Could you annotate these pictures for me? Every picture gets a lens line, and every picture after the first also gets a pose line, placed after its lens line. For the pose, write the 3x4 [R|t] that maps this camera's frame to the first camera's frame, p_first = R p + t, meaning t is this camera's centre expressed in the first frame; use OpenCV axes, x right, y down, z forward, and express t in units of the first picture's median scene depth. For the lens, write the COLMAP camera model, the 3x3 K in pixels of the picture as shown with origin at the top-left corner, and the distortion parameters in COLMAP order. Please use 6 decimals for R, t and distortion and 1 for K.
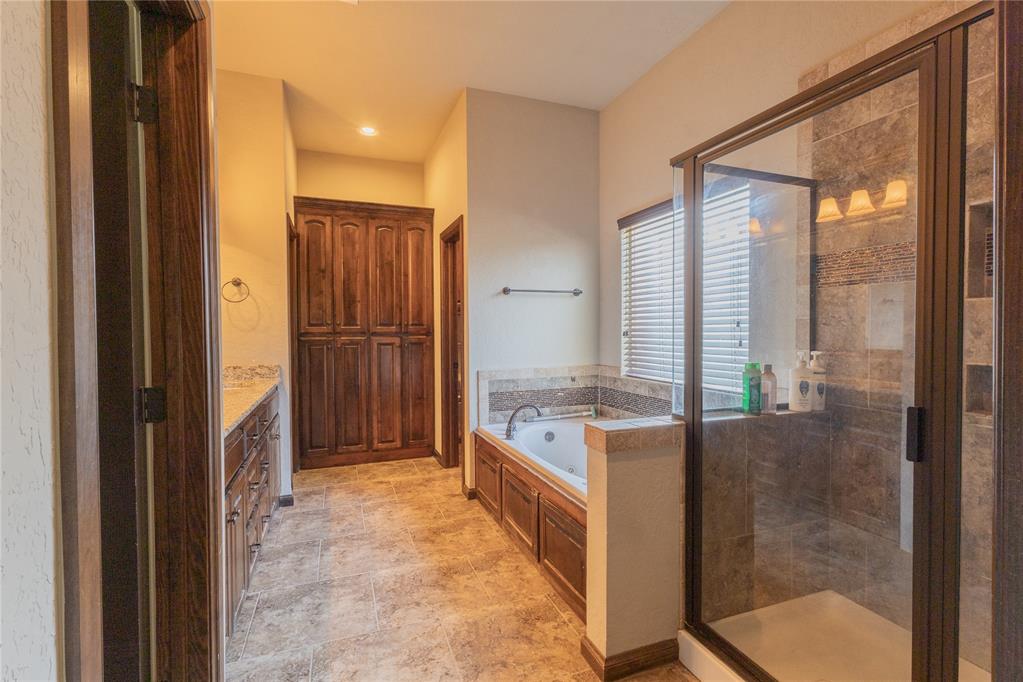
lens RADIAL K [[470.9, 0, 511.0], [0, 470.9, 336.4], [0, 0, 1]] dist [0.005762, -0.000940]
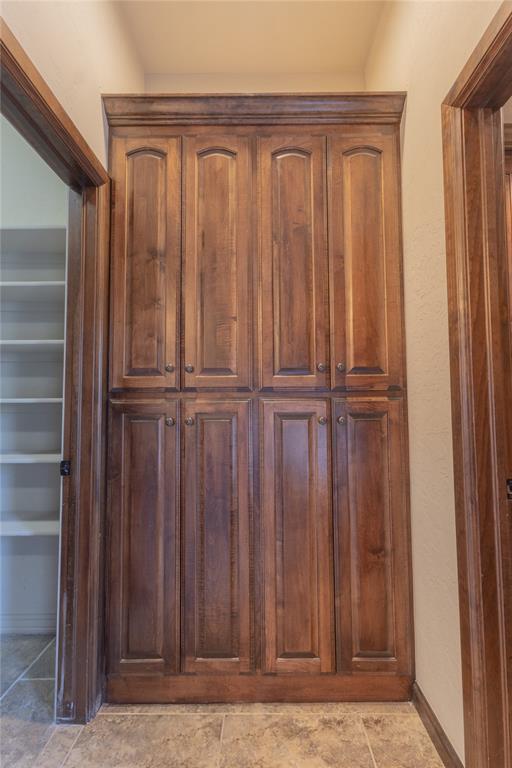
lens RADIAL K [[353.6, 0, 255.9], [0, 353.6, 383.6], [0, 0, 1]] dist [0.005762, -0.000940]
pose [[0.929017, -0.018097, -0.369593, -0.186829], [-0.005341, 0.998044, -0.062294, 0.007682], [0.369997, 0.059846, 0.927103, 0.719686]]
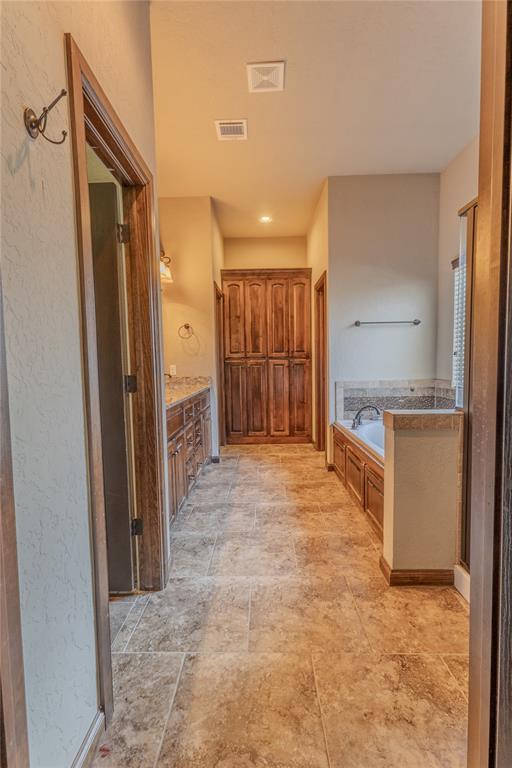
lens RADIAL K [[353.6, 0, 254.8], [0, 353.6, 382.9], [0, 0, 1]] dist [0.005762, -0.000940]
pose [[0.928255, 0.012408, -0.371738, 0.080185], [0.006294, 0.998776, 0.049054, 0.018668], [0.371892, -0.047874, 0.927041, -0.056819]]
